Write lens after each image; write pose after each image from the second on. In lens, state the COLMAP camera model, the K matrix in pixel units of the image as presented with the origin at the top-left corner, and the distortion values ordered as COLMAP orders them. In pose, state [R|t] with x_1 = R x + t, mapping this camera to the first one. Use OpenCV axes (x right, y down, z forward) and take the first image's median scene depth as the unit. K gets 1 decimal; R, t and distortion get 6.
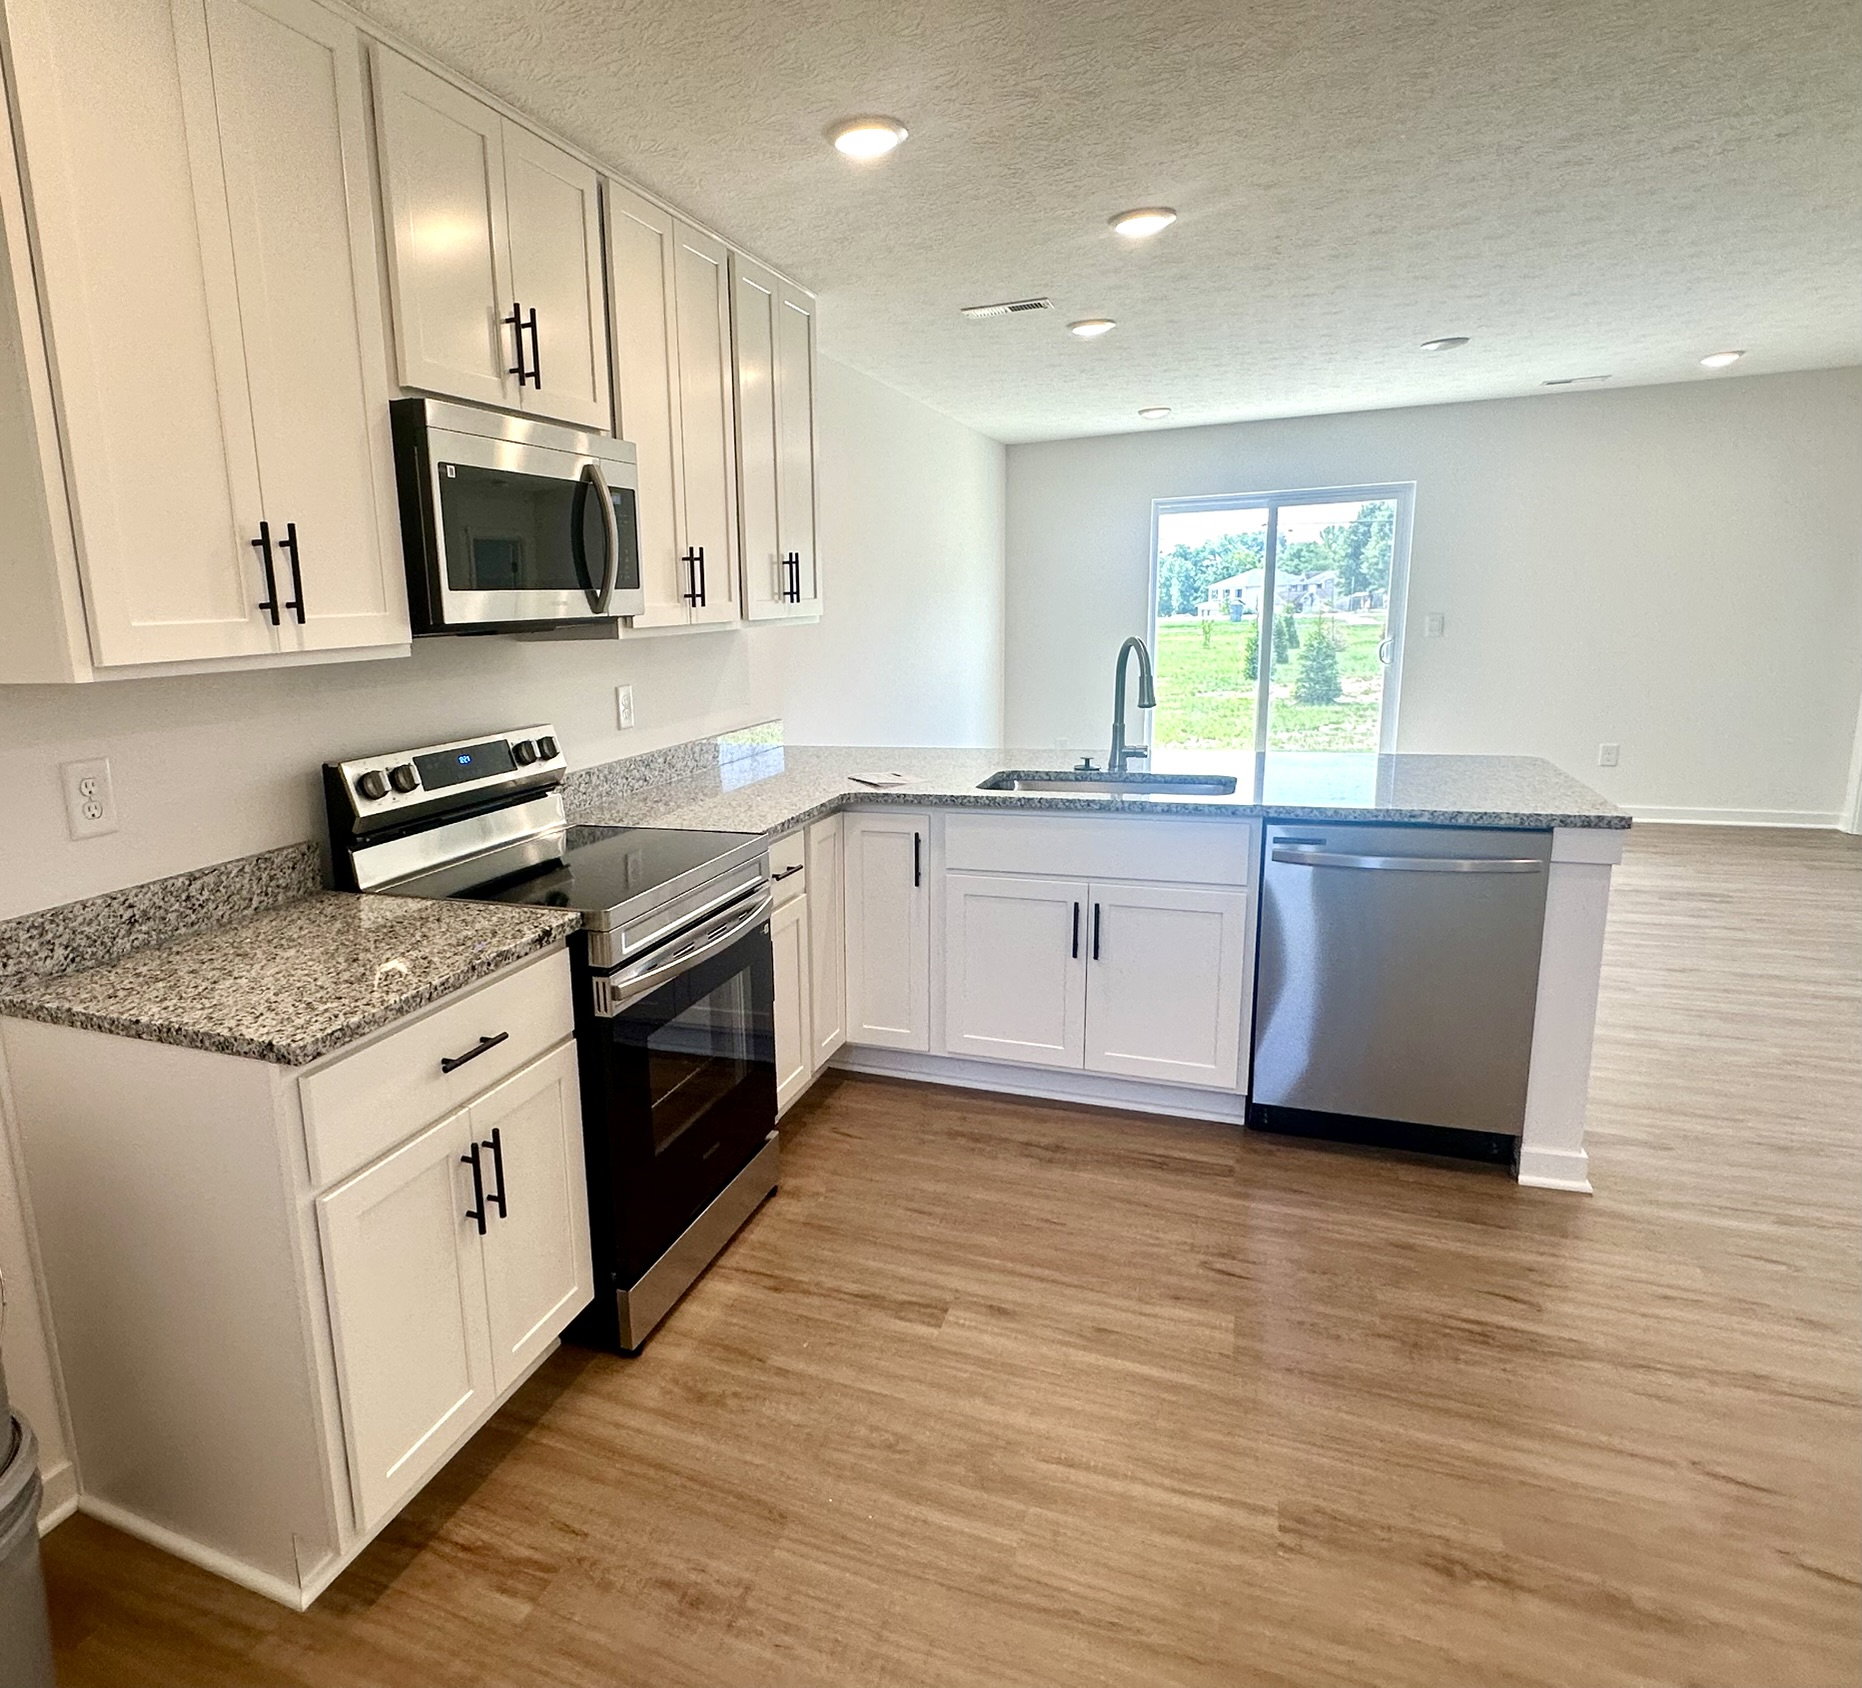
lens RADIAL K [[1158.9, 0, 731.5], [0, 1158.9, 843.4], [0, 0, 1]] dist [-0.009003, -0.000502]
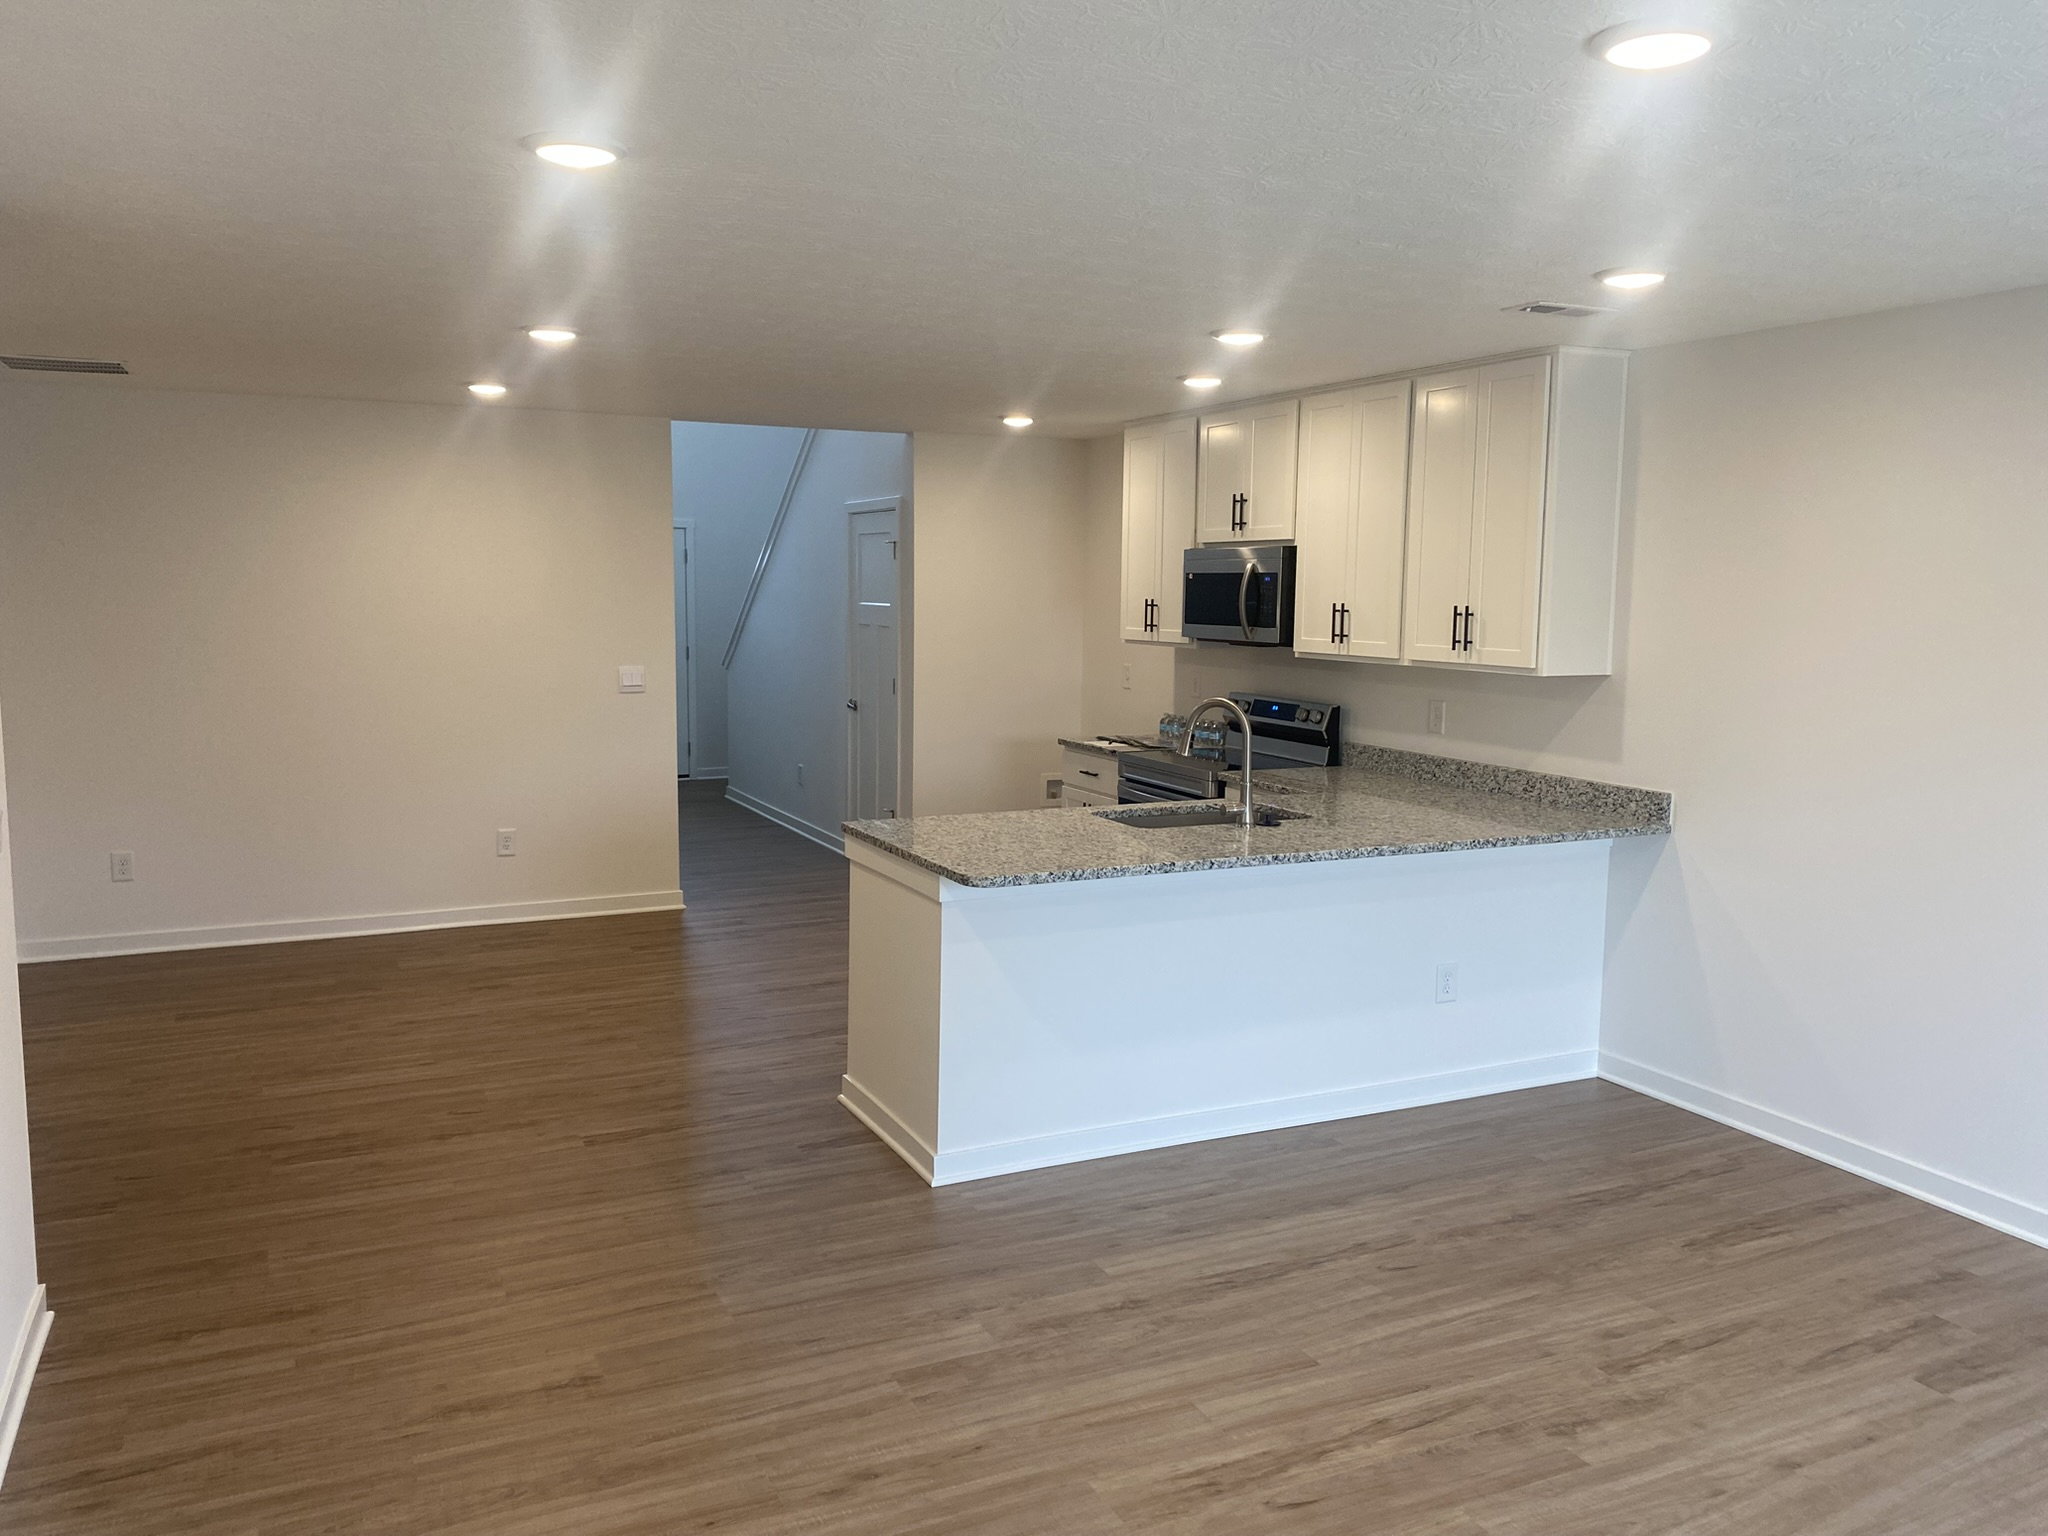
lens RADIAL K [[1558.7, 0, 1002.2], [0, 1558.7, 711.2], [0, 0, 1]] dist [0.039647, -0.045306]
pose [[-0.640024, 0.099123, -0.761934, 1.814294], [-0.138131, 0.960644, 0.241004, -0.558044], [0.755837, 0.259495, -0.601143, 1.955971]]
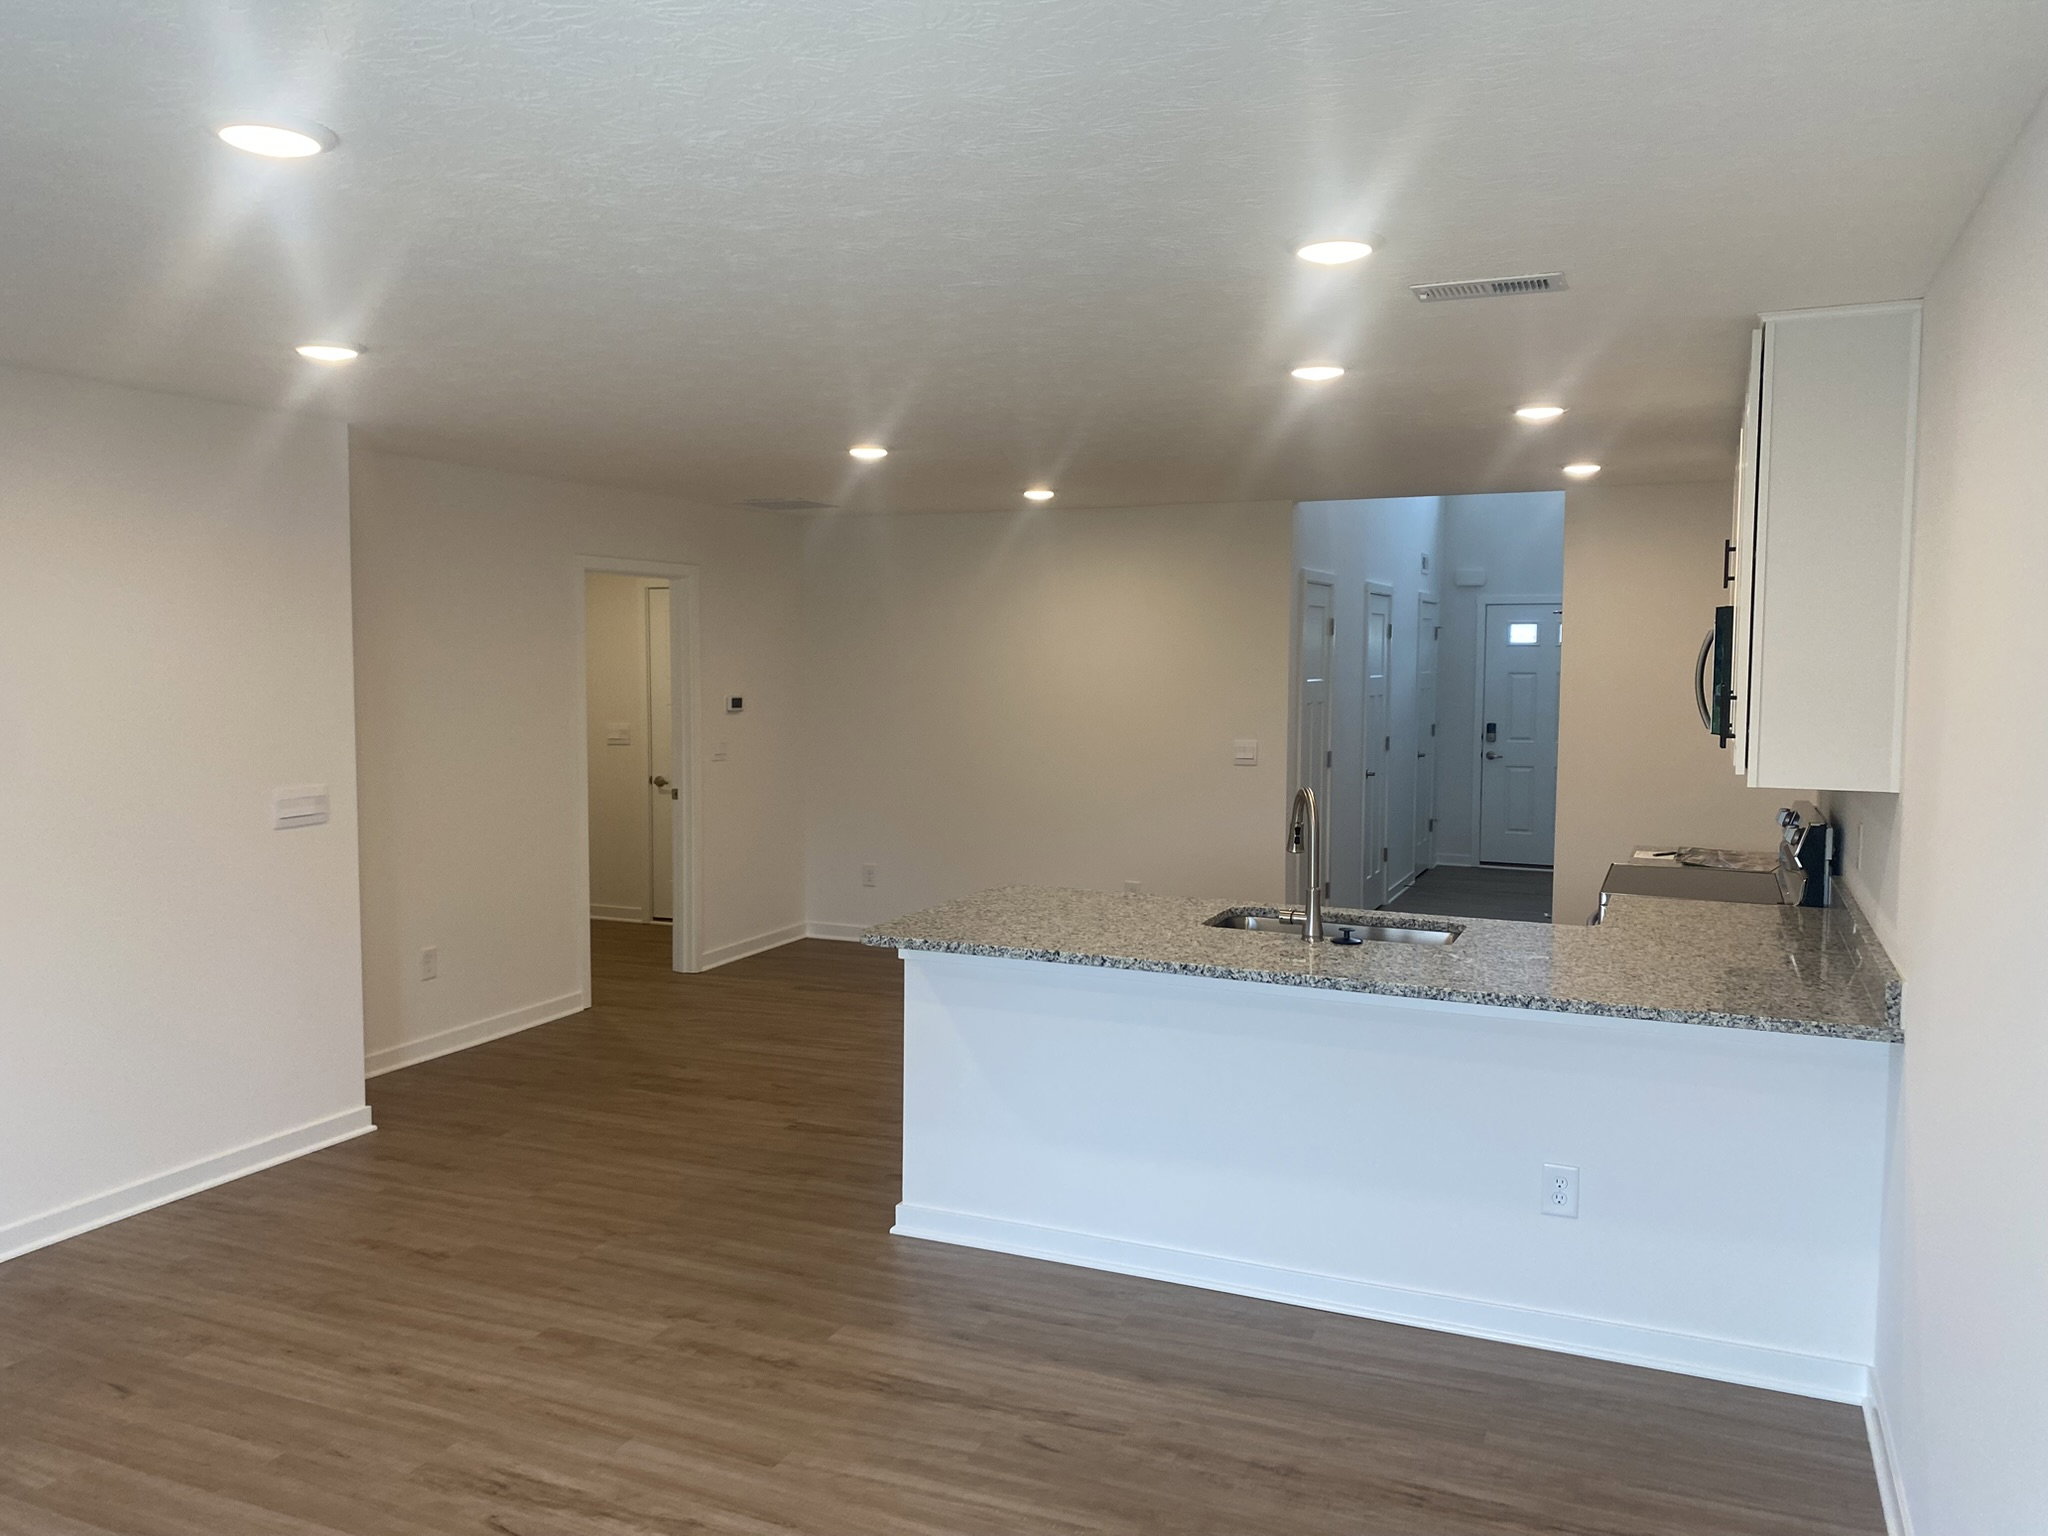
lens RADIAL K [[1558.7, 0, 1004.4], [0, 1558.7, 714.7], [0, 0, 1]] dist [0.039647, -0.045306]
pose [[-0.999172, 0.036716, -0.017546, 0.689750], [0.031399, 0.969893, 0.241500, -0.623134], [0.025885, 0.240749, -0.970242, 2.501051]]
